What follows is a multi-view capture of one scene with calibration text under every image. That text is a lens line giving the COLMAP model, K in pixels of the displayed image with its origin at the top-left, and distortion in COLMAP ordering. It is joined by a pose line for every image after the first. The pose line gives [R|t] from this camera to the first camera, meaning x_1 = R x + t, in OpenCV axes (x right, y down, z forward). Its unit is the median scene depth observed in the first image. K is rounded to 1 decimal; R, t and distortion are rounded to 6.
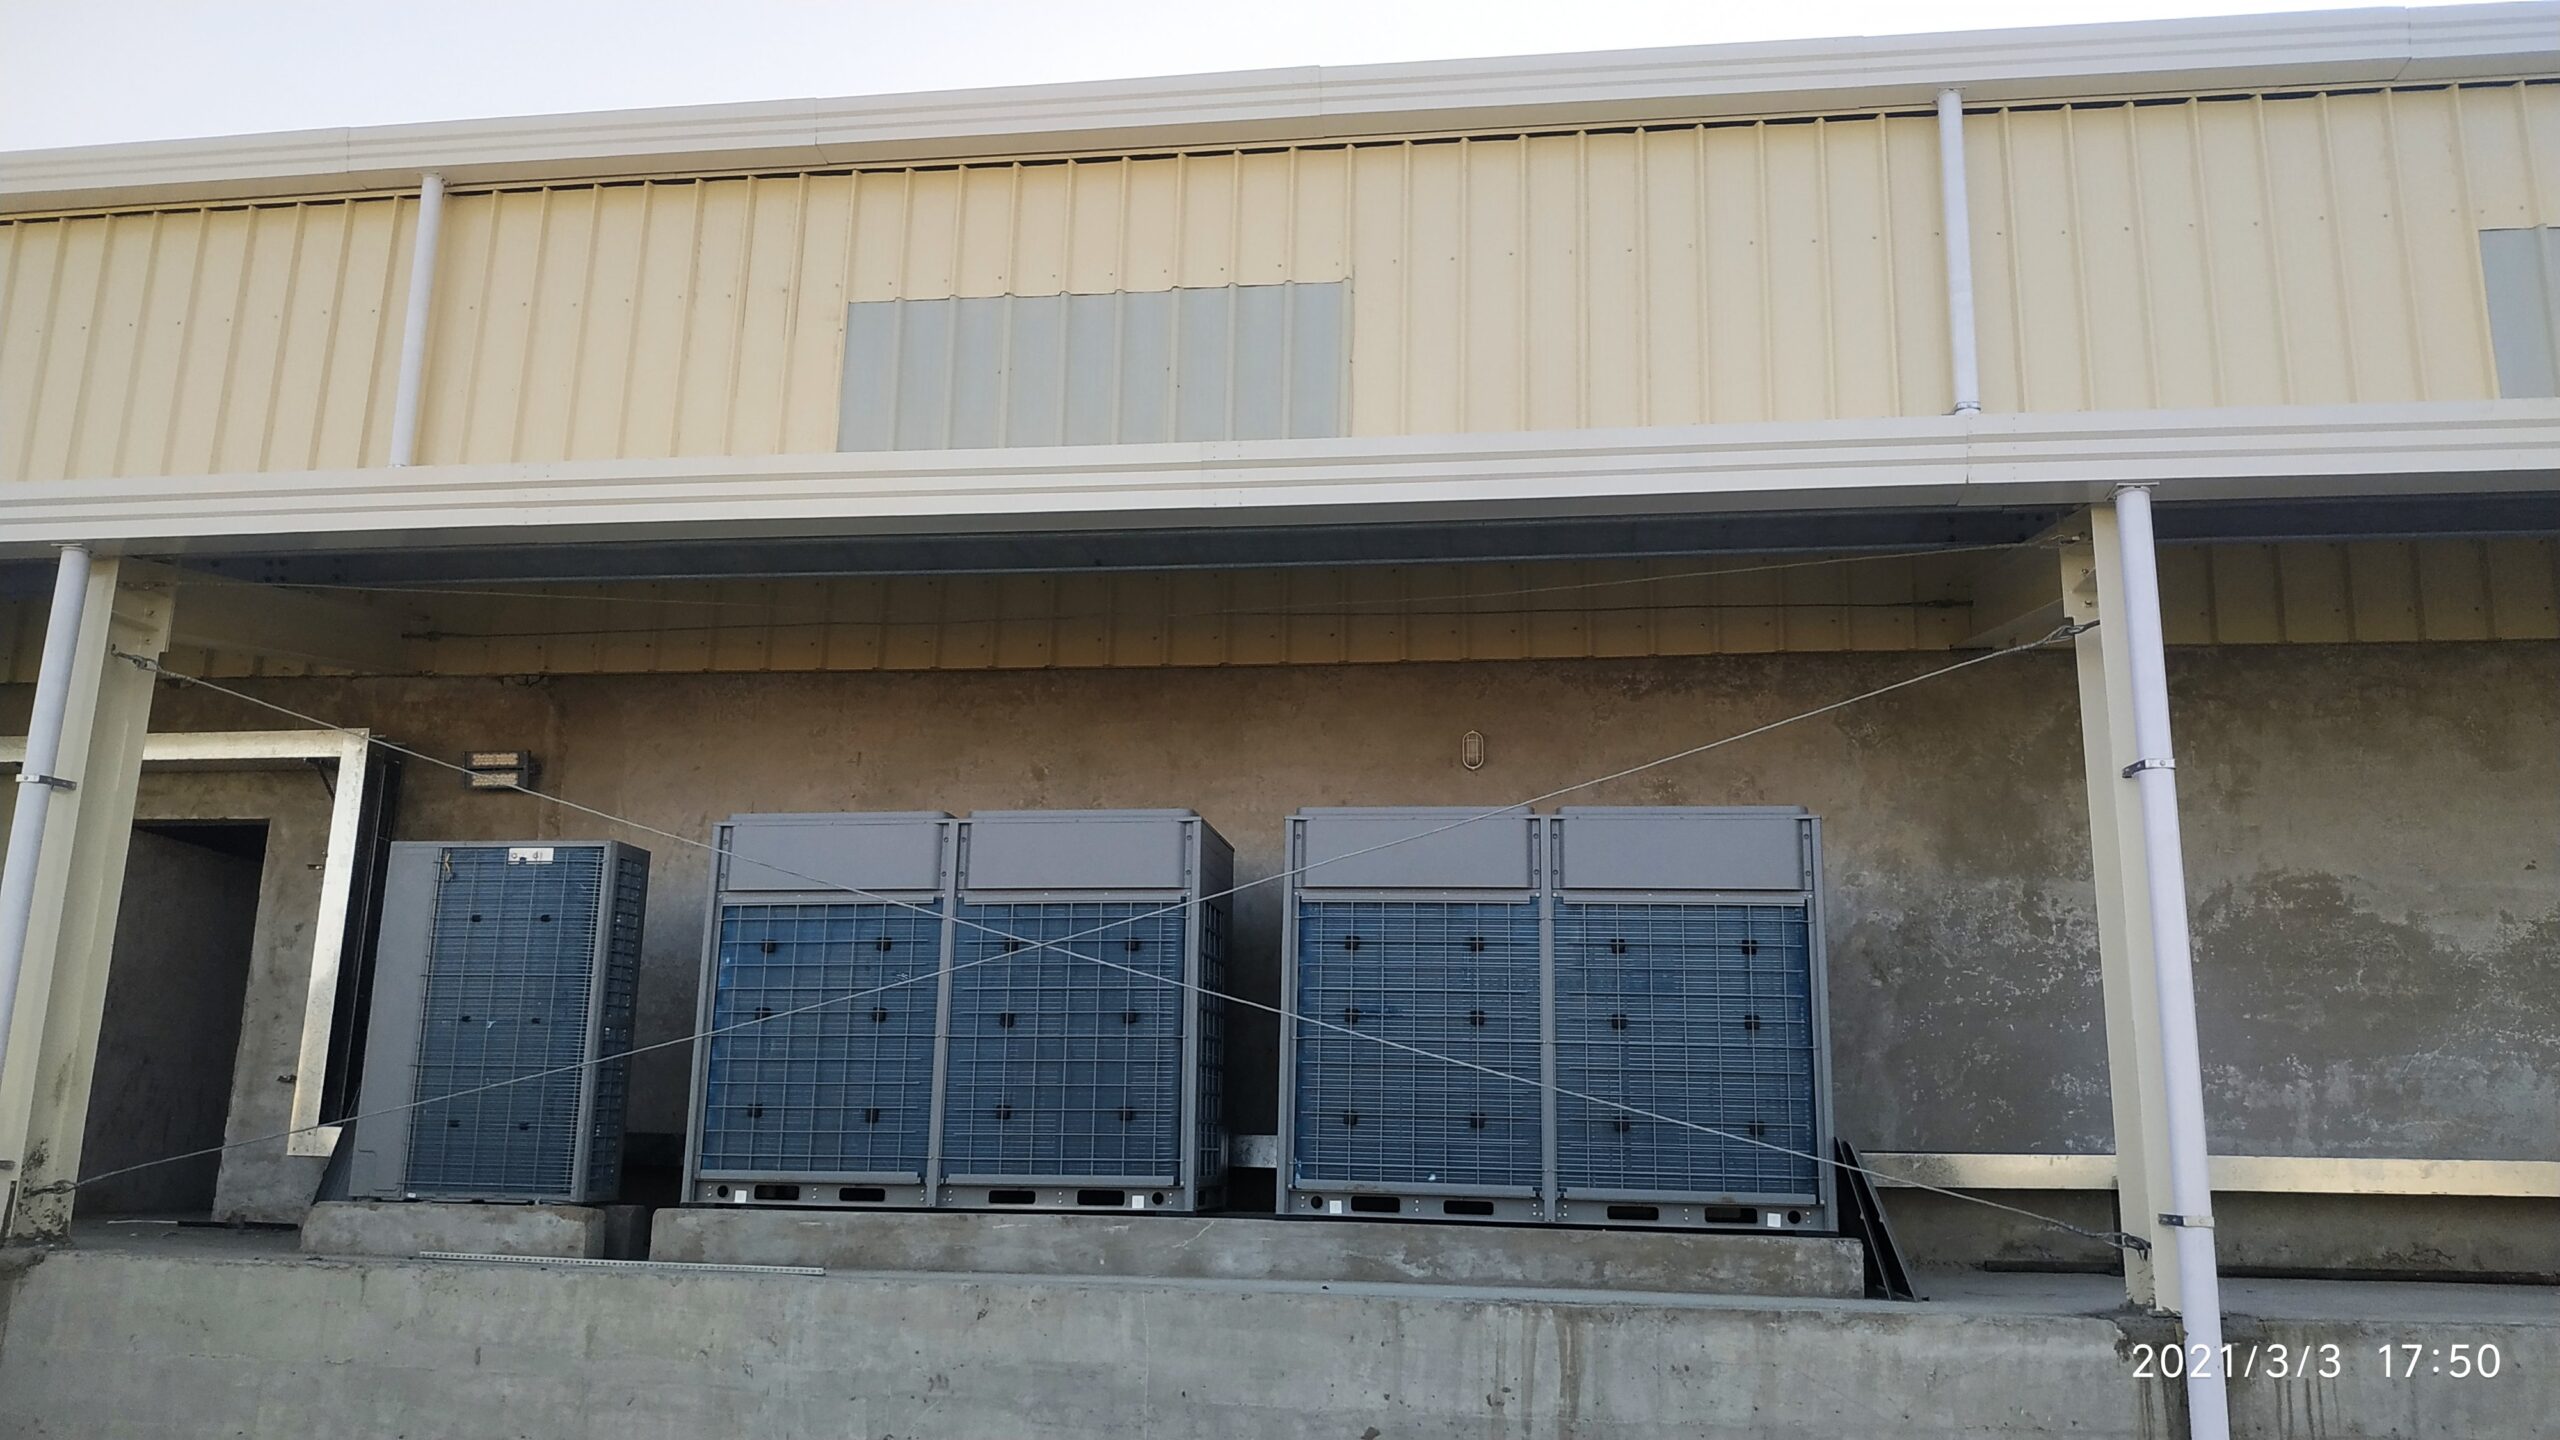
lens RADIAL K [[1903.4, 0, 1265.3], [0, 1903.4, 675.7], [0, 0, 1]] dist [0.049994, -0.087126]
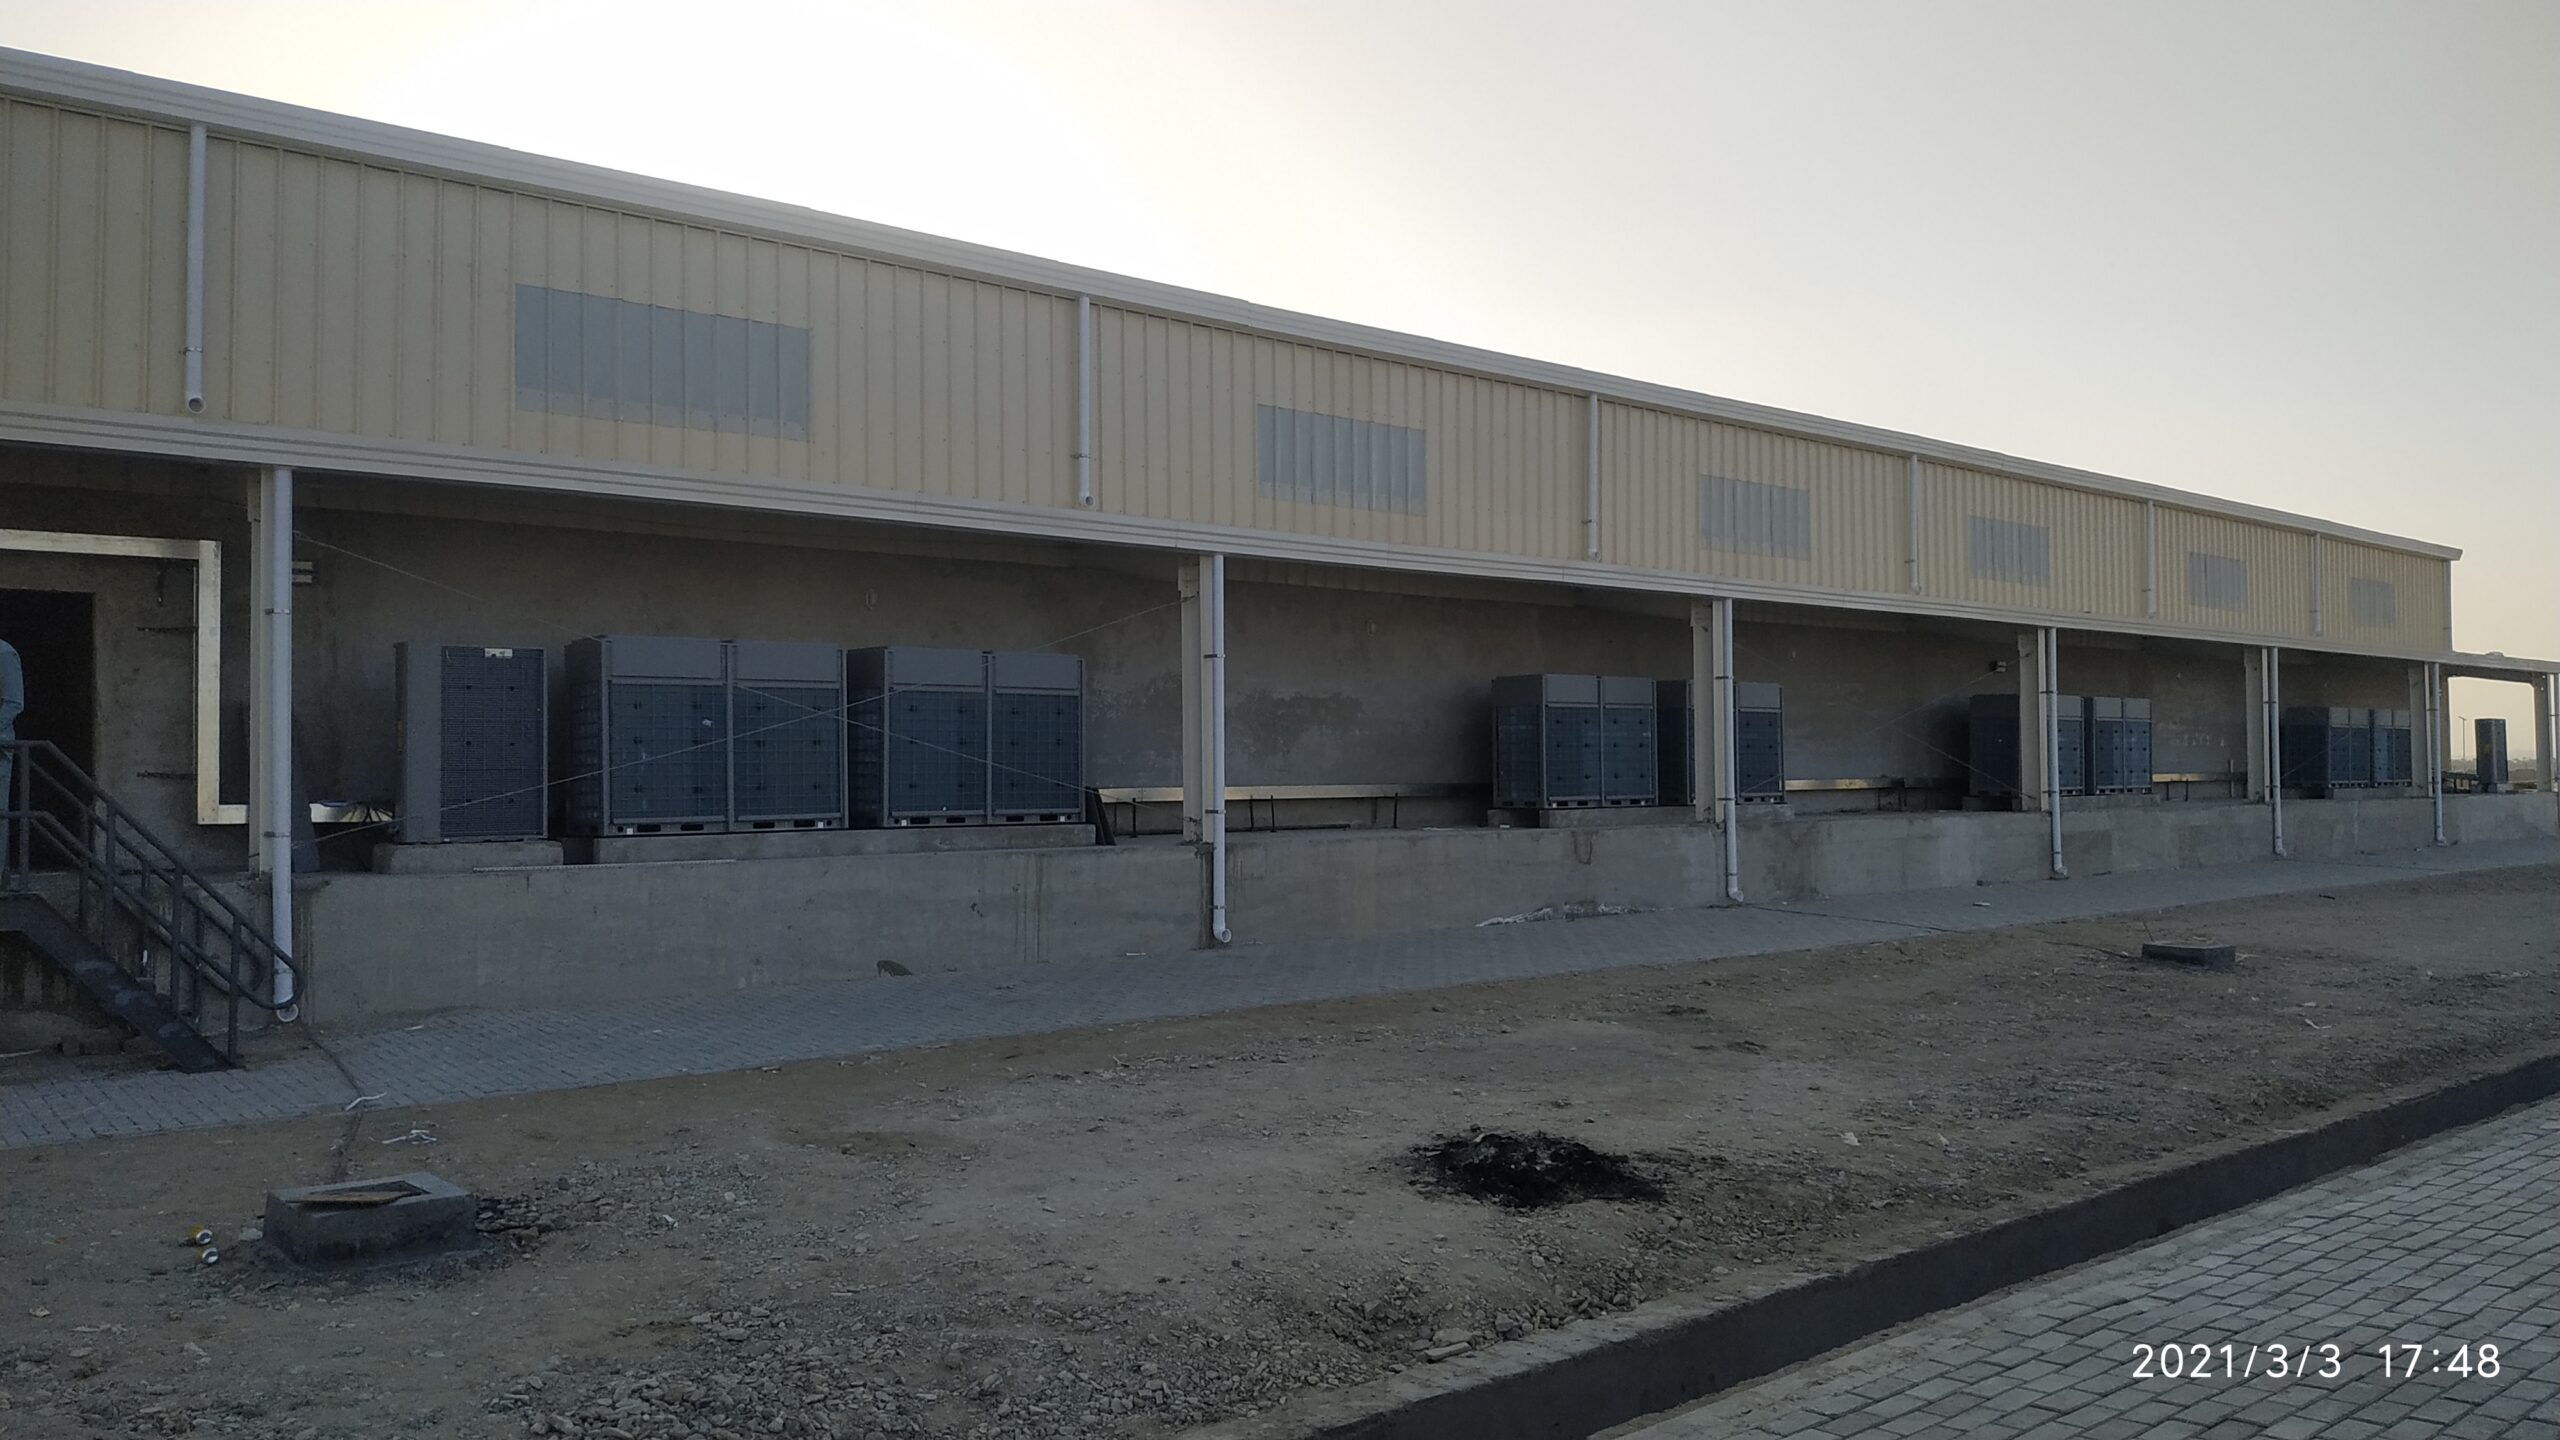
lens RADIAL K [[1903.4, 0, 1327.7], [0, 1903.4, 700.5], [0, 0, 1]] dist [0.049994, -0.087126]
pose [[0.648575, 0.005061, 0.761134, -1.369911], [-0.165173, 0.977085, 0.134250, -0.253920], [-0.743013, -0.212790, 0.634549, -0.791162]]
